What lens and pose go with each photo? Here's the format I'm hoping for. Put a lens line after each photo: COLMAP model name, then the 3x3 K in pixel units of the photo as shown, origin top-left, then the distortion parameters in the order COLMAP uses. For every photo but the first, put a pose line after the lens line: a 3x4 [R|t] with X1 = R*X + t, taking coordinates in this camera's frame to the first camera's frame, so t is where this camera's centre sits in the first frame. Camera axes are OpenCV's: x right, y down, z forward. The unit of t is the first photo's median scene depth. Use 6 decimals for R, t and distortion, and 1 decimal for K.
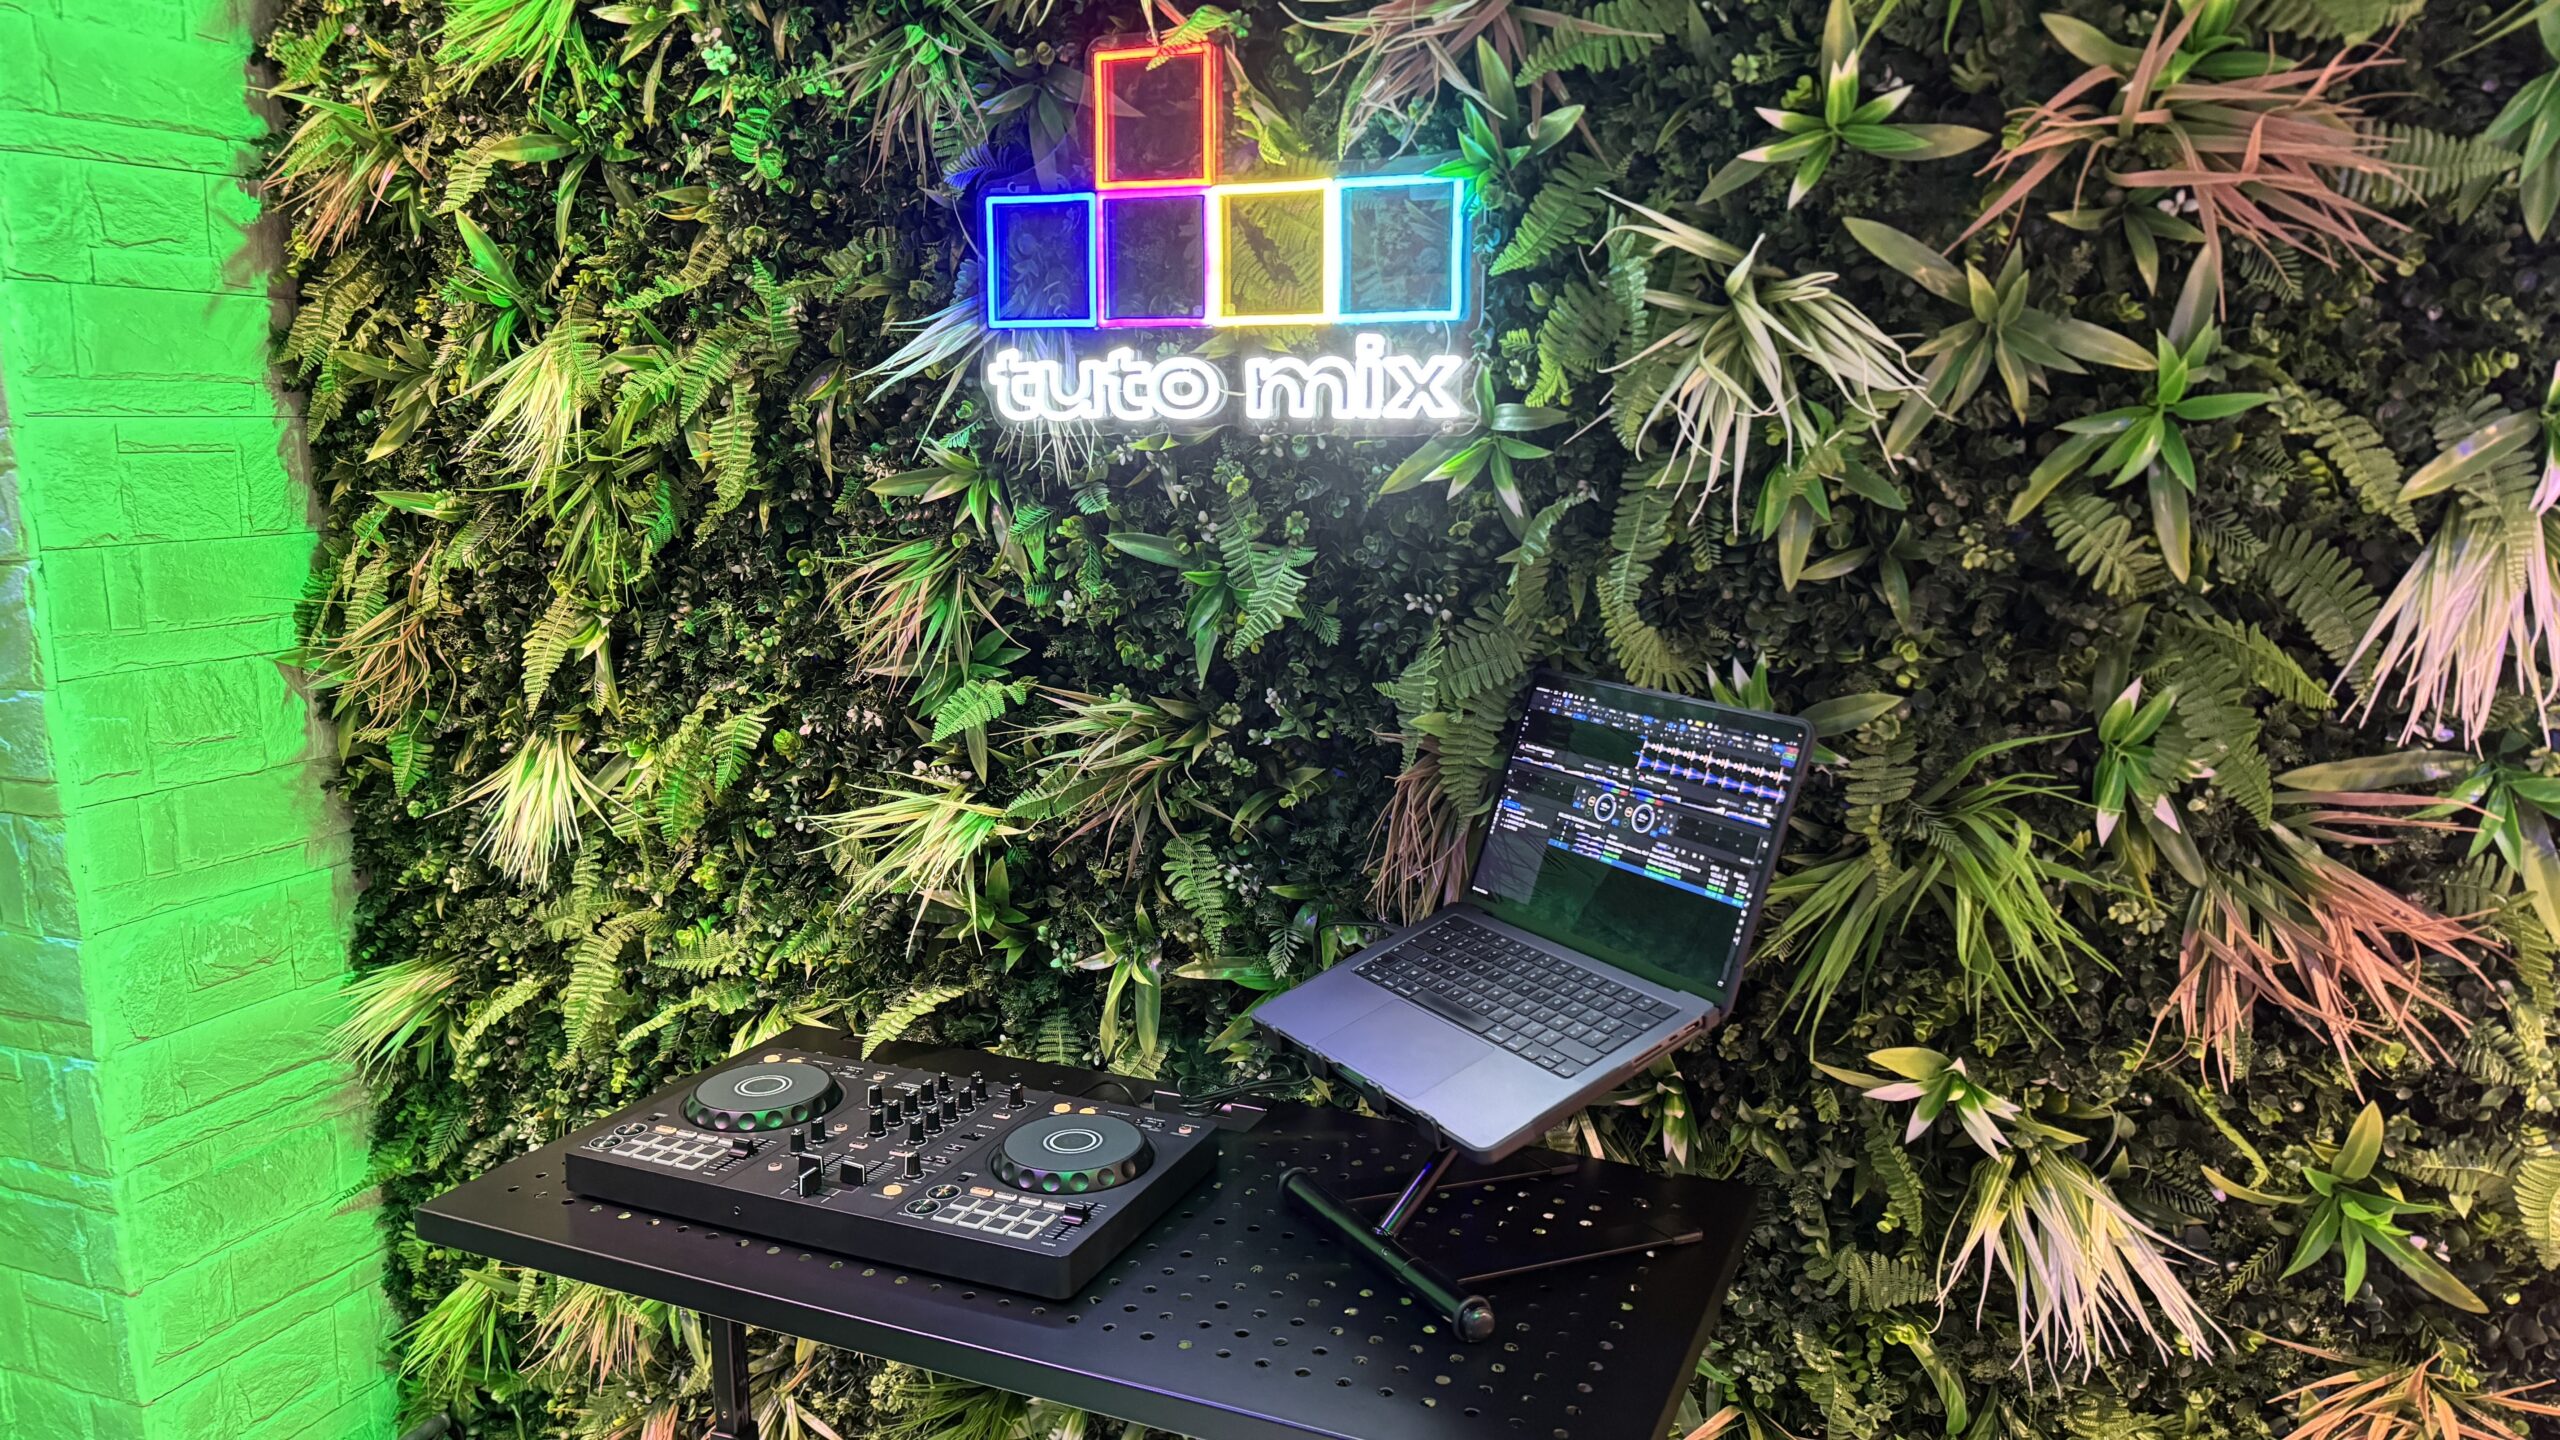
lens RADIAL K [[1796.0, 0, 1280.0], [0, 1796.0, 720.0], [0, 0, 1]] dist [0.109330, -0.188411]
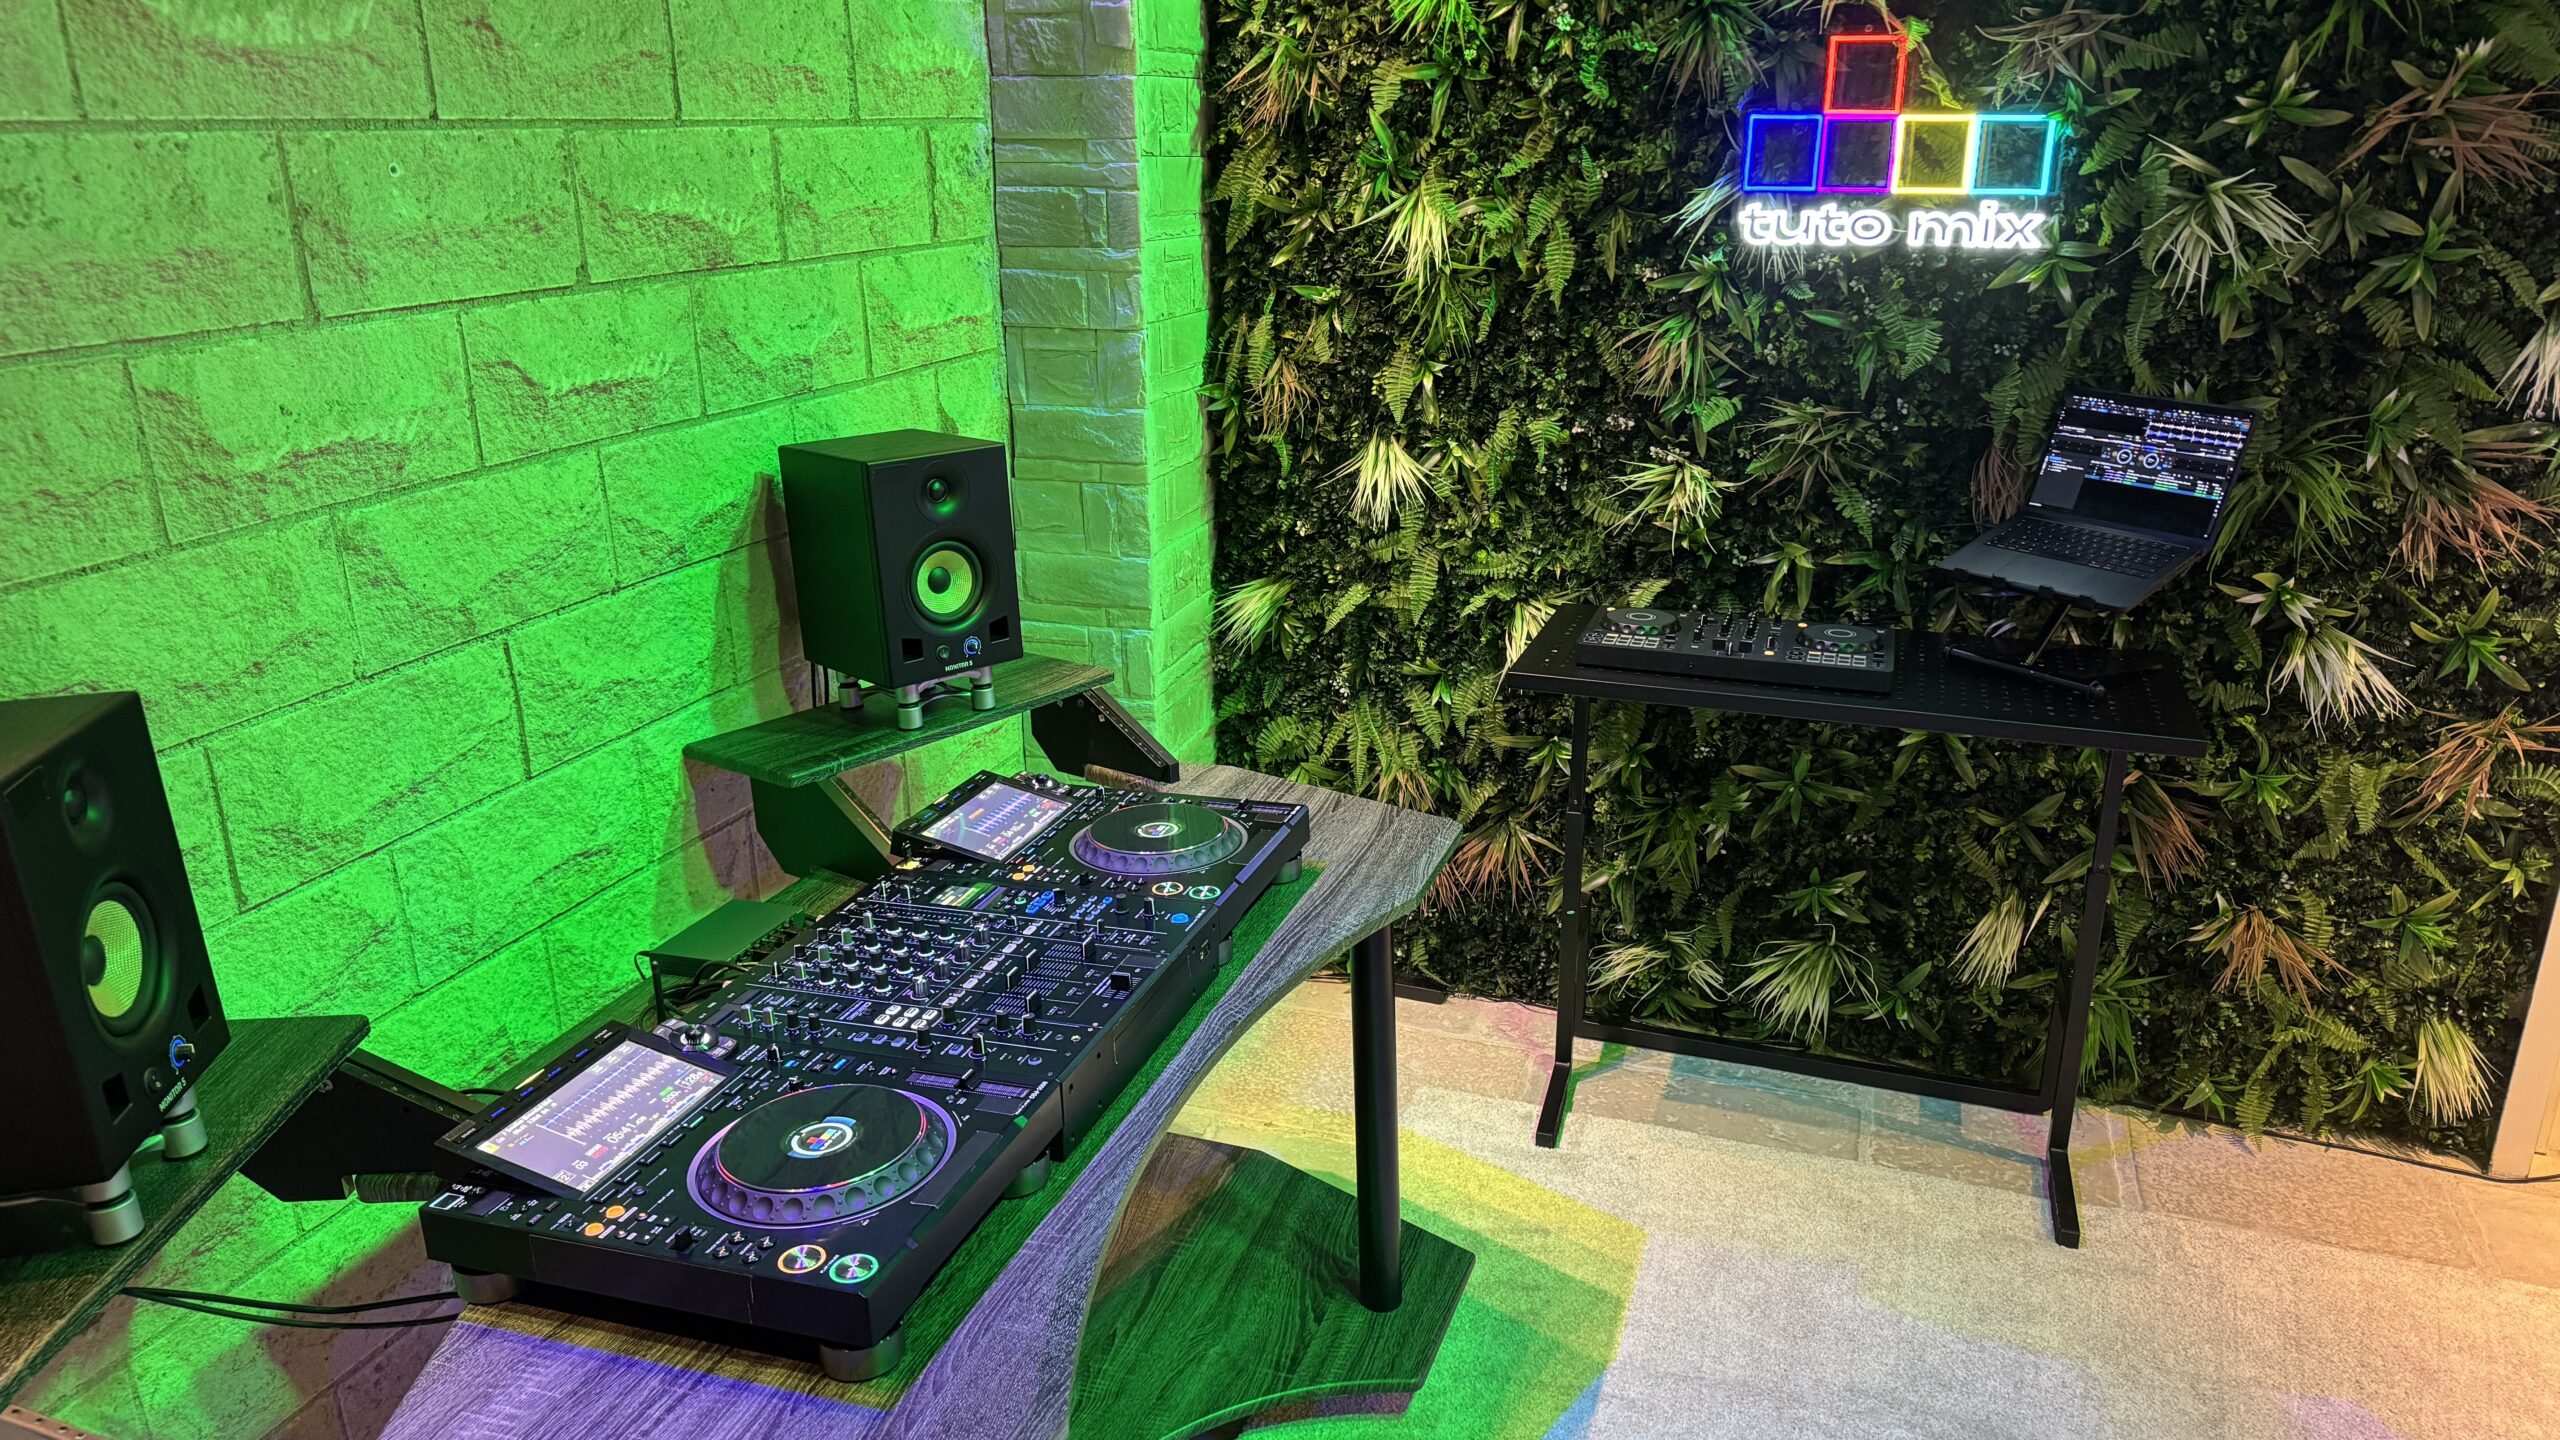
lens RADIAL K [[1775.6, 0, 1285.9], [0, 1775.6, 732.5], [0, 0, 1]] dist [0.118083, -0.180612]
pose [[0.995915, -0.017594, 0.088570, -0.808678], [0.004772, 0.989718, 0.142950, 0.053664], [-0.090175, -0.141944, 0.985759, -0.797623]]
